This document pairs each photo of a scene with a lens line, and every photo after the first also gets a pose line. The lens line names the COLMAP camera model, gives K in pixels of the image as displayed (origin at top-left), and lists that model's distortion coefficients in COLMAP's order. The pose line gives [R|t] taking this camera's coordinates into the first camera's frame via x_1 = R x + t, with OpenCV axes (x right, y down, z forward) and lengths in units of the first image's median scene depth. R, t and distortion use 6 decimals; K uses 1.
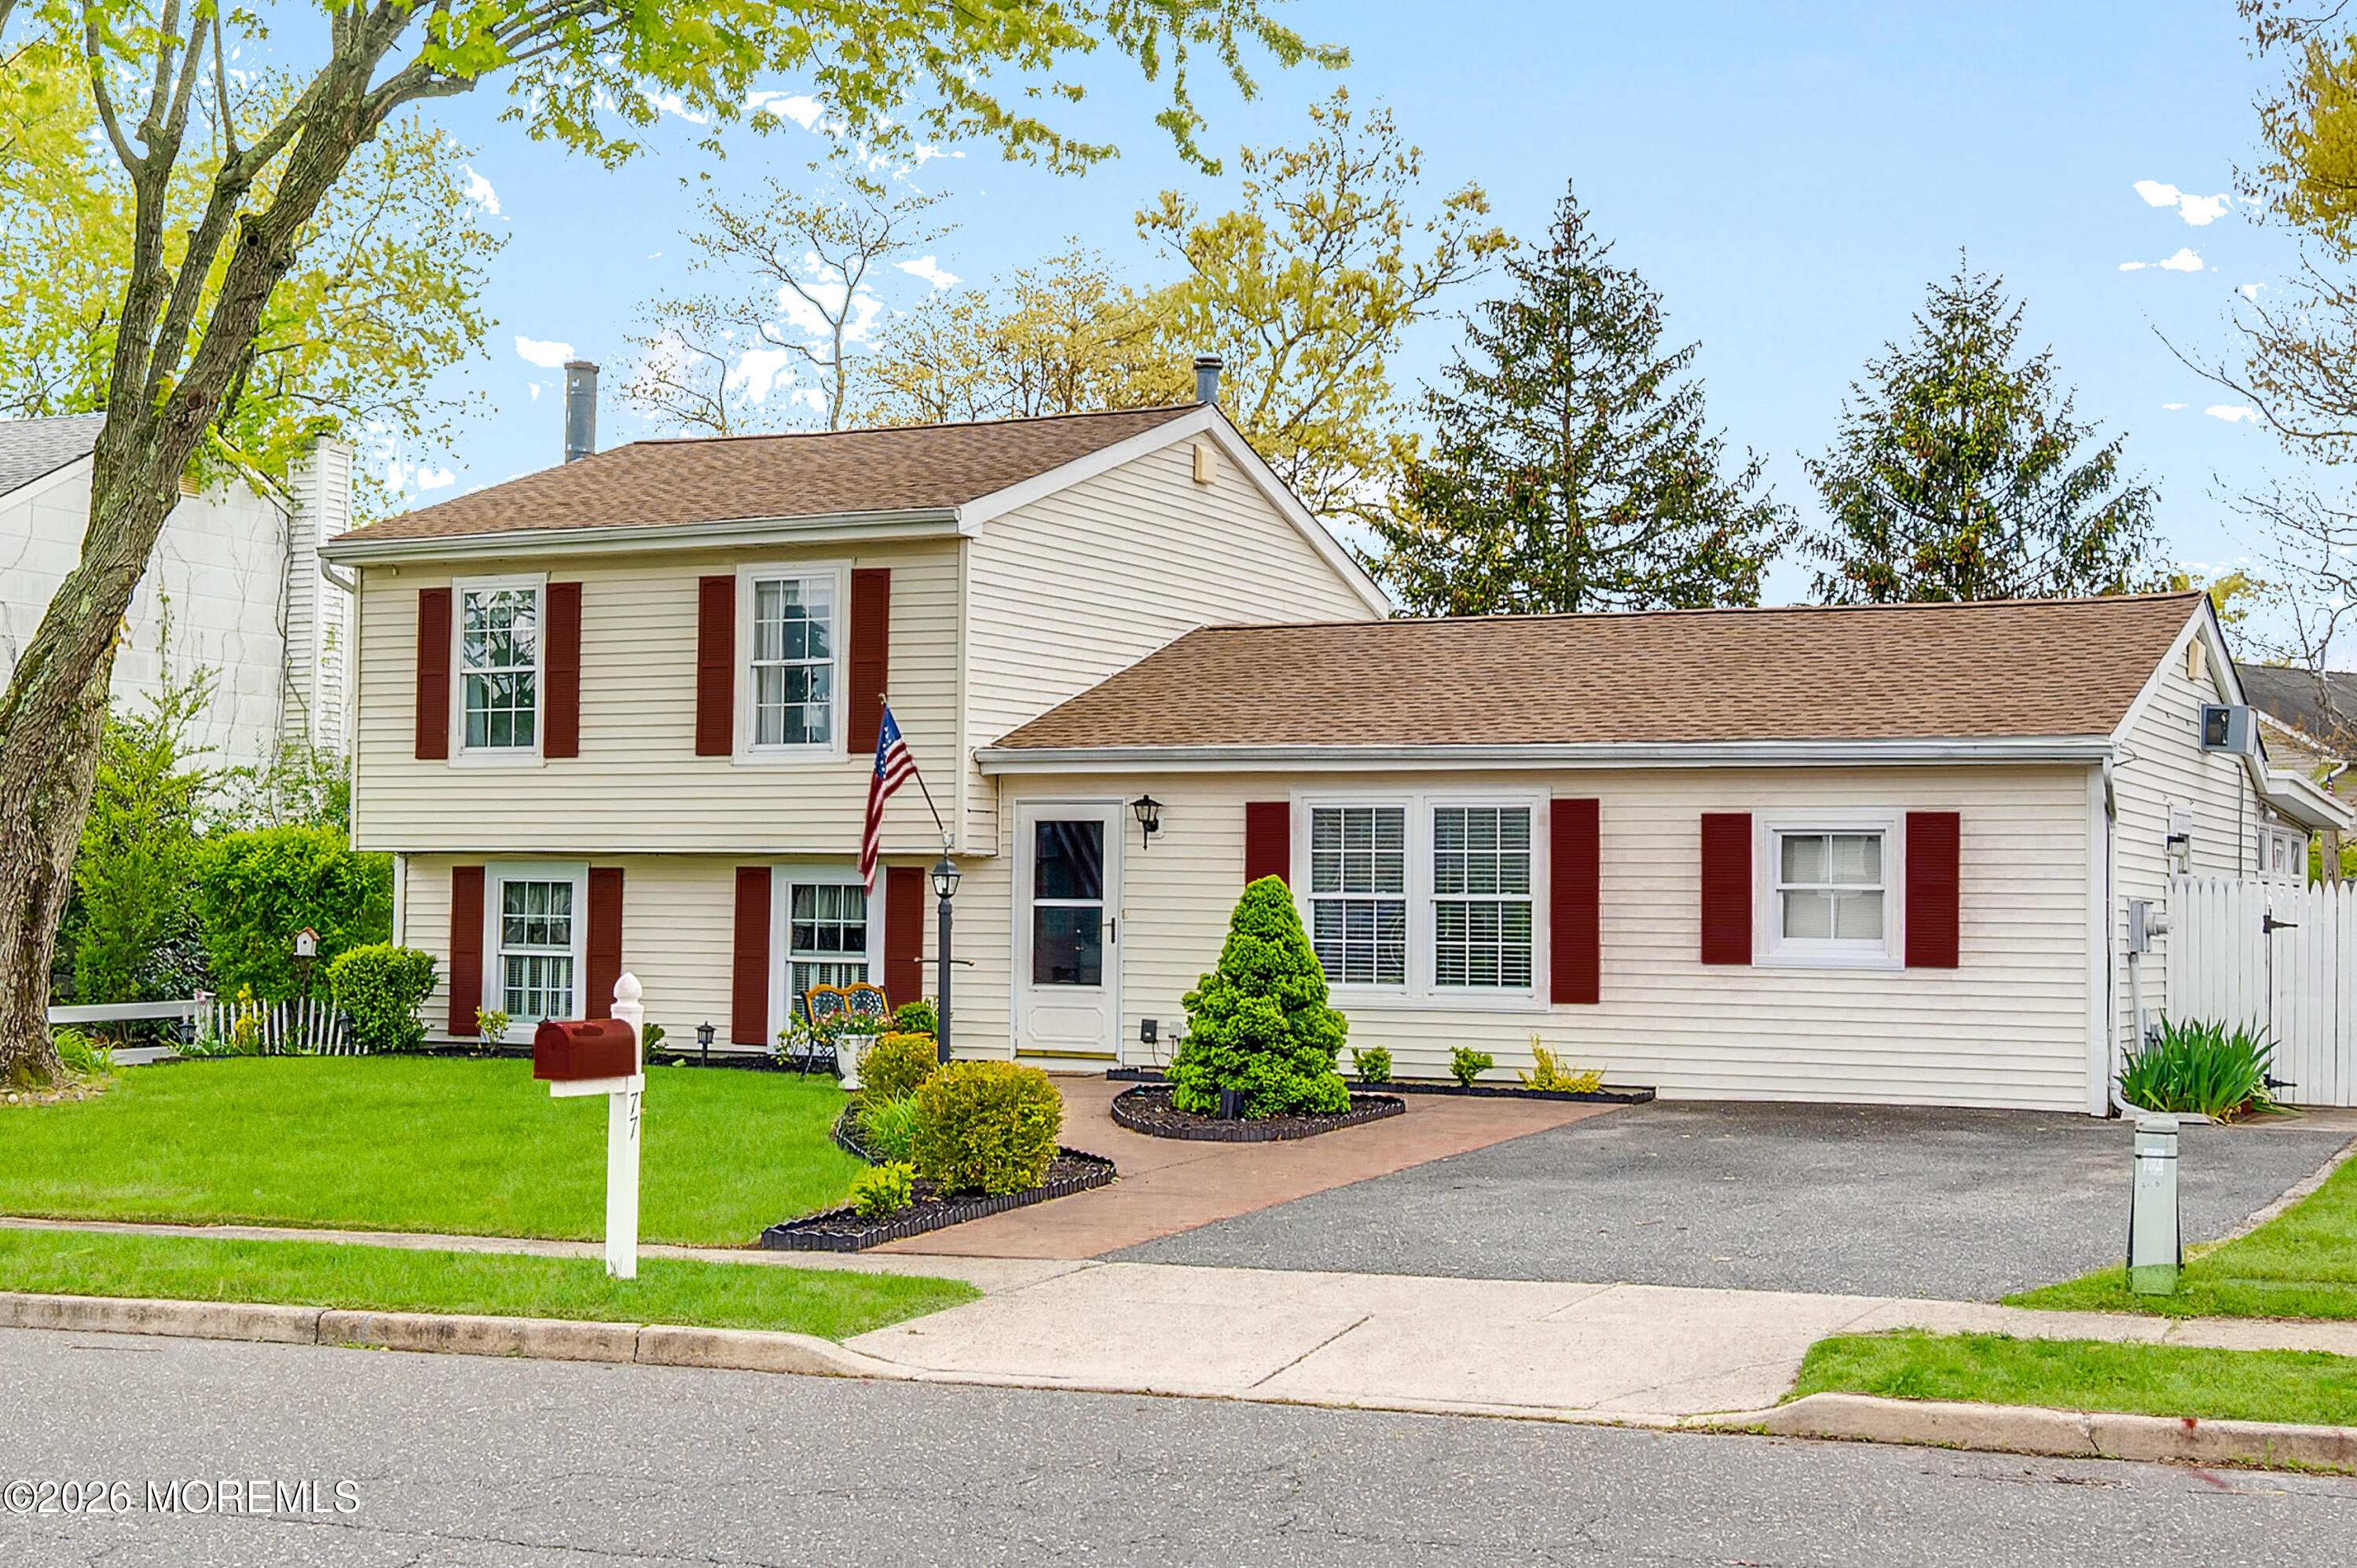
lens RADIAL K [[2888.0, 0, 1182.1], [0, 2888.0, 719.1], [0, 0, 1]] dist [0.000762, -0.011749]
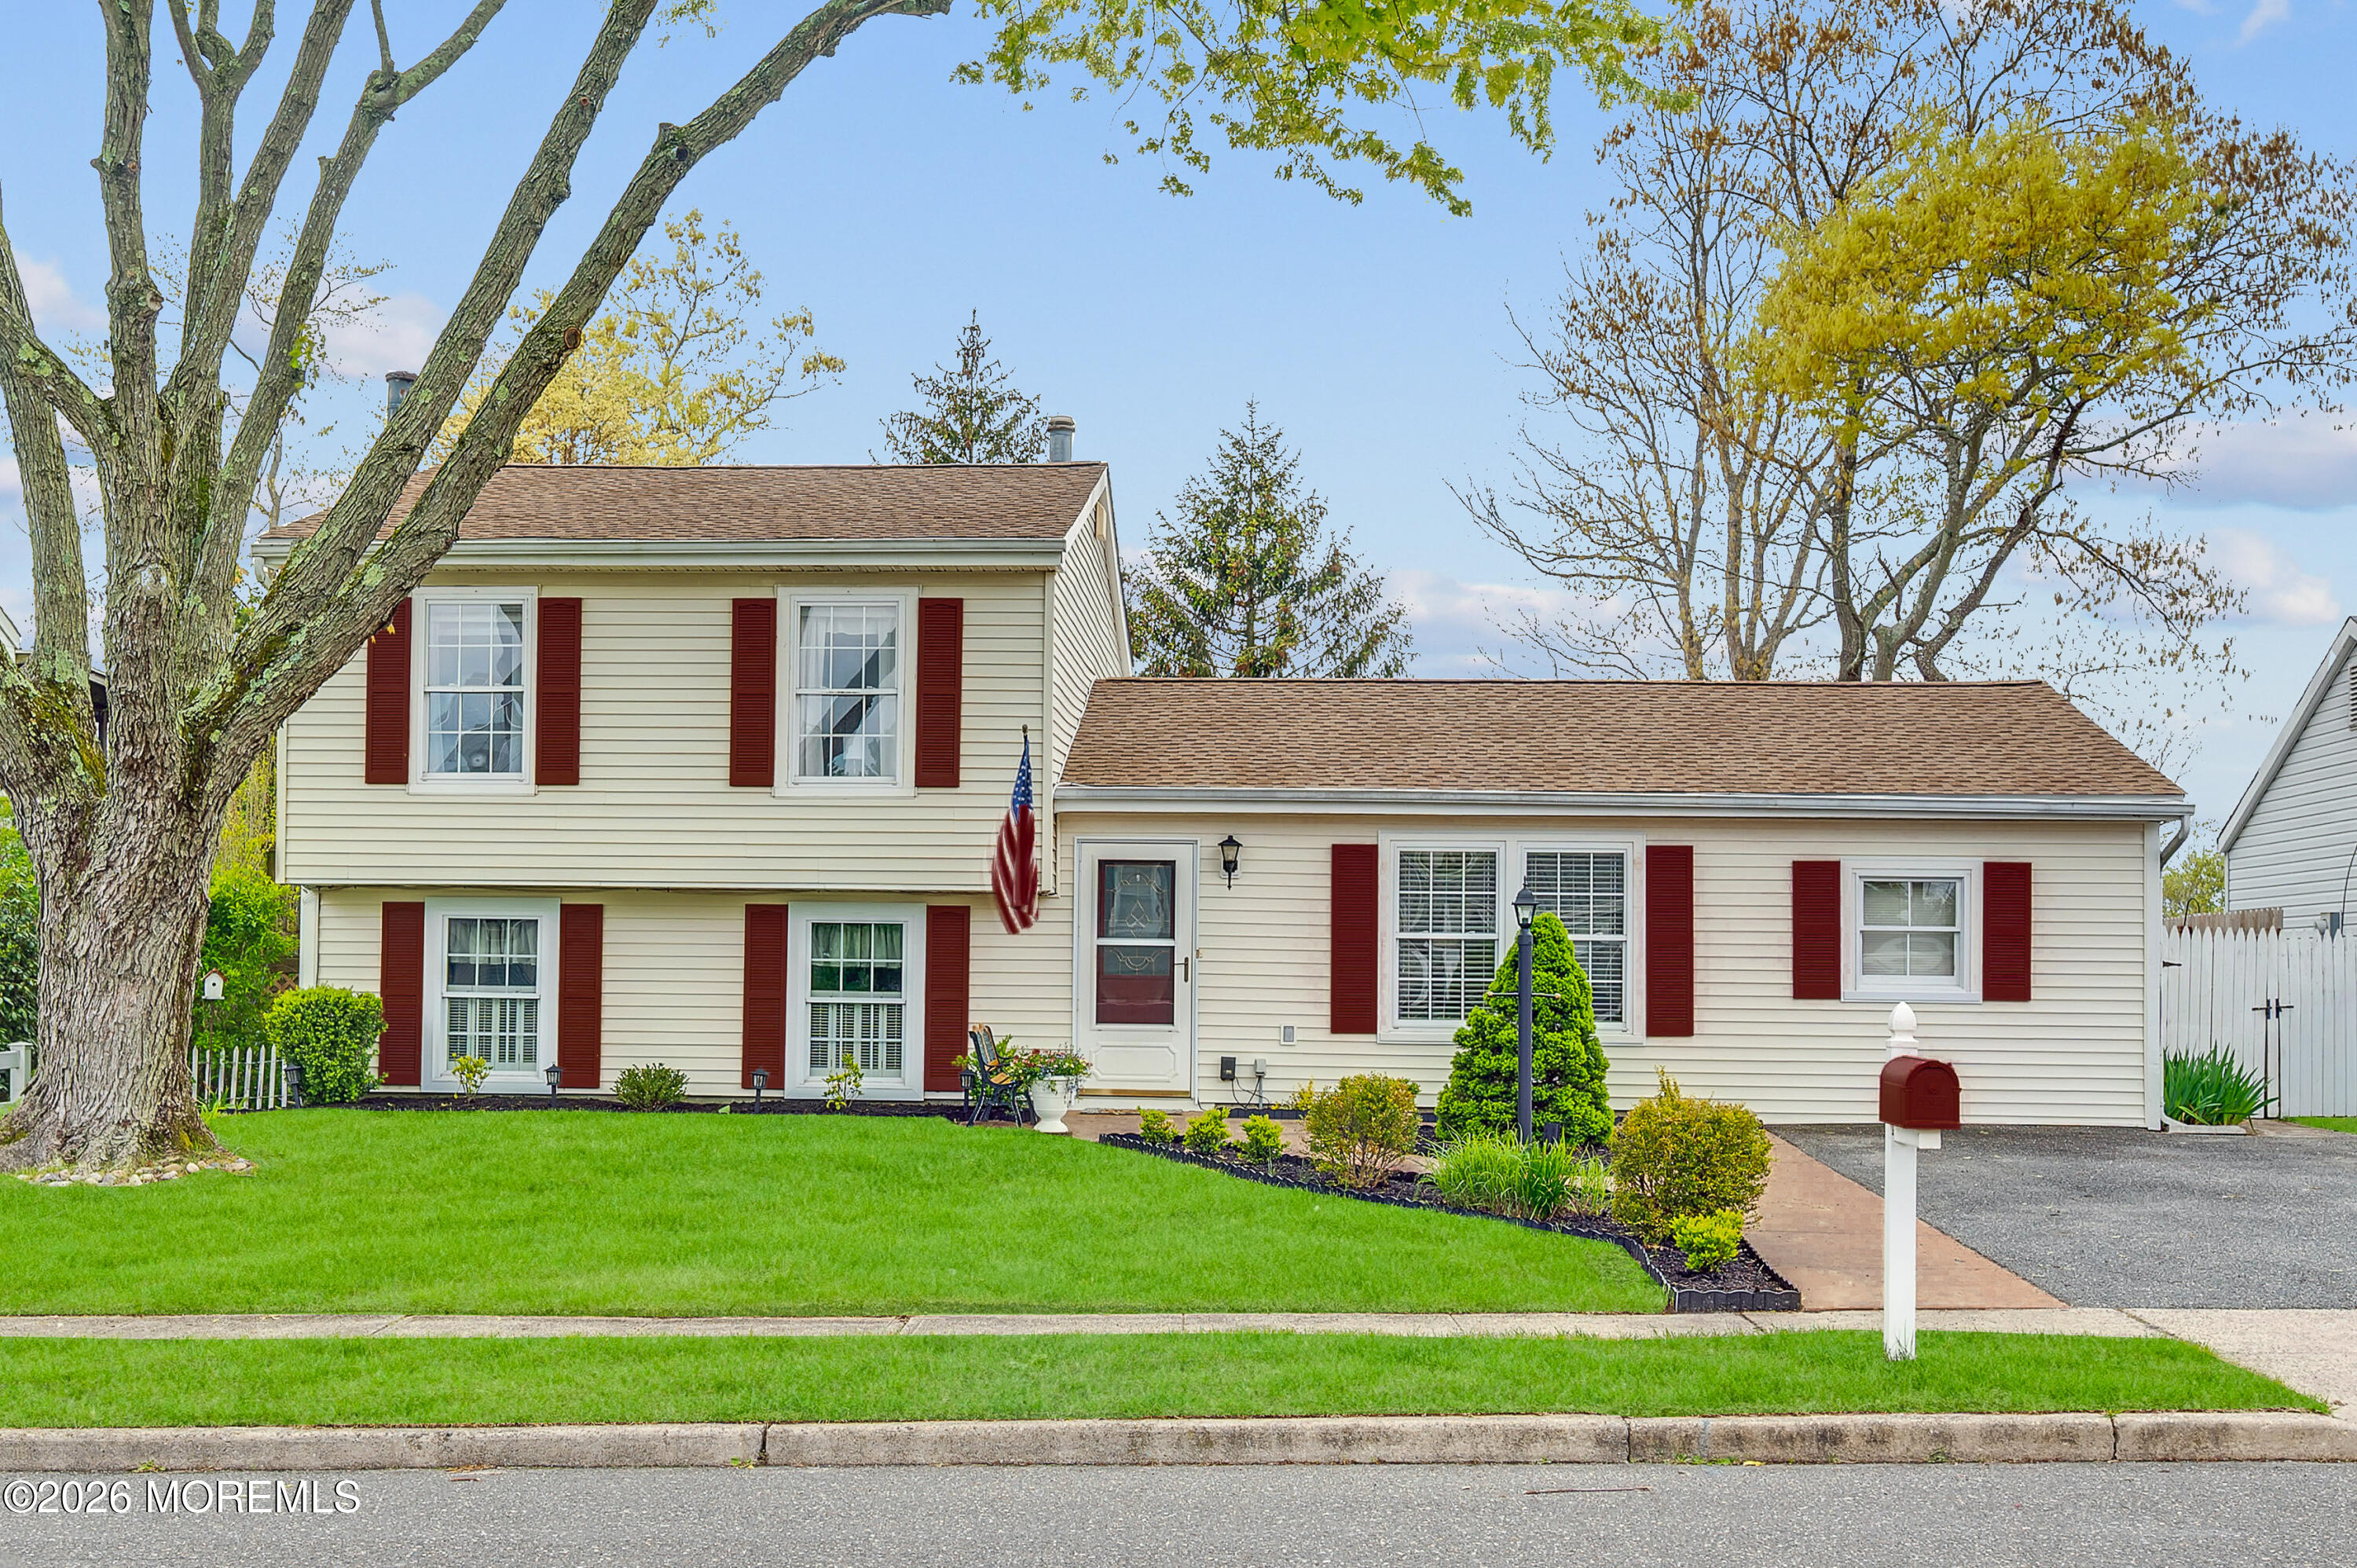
lens RADIAL K [[2444.8, 0, 1175.4], [0, 2444.8, 838.9], [0, 0, 1]] dist [0.003636, 0.008980]
pose [[0.932422, 0.019502, 0.360844, -0.336485], [-0.024751, 0.999644, 0.009930, 0.019206], [-0.360522, -0.018190, 0.932573, 0.205944]]
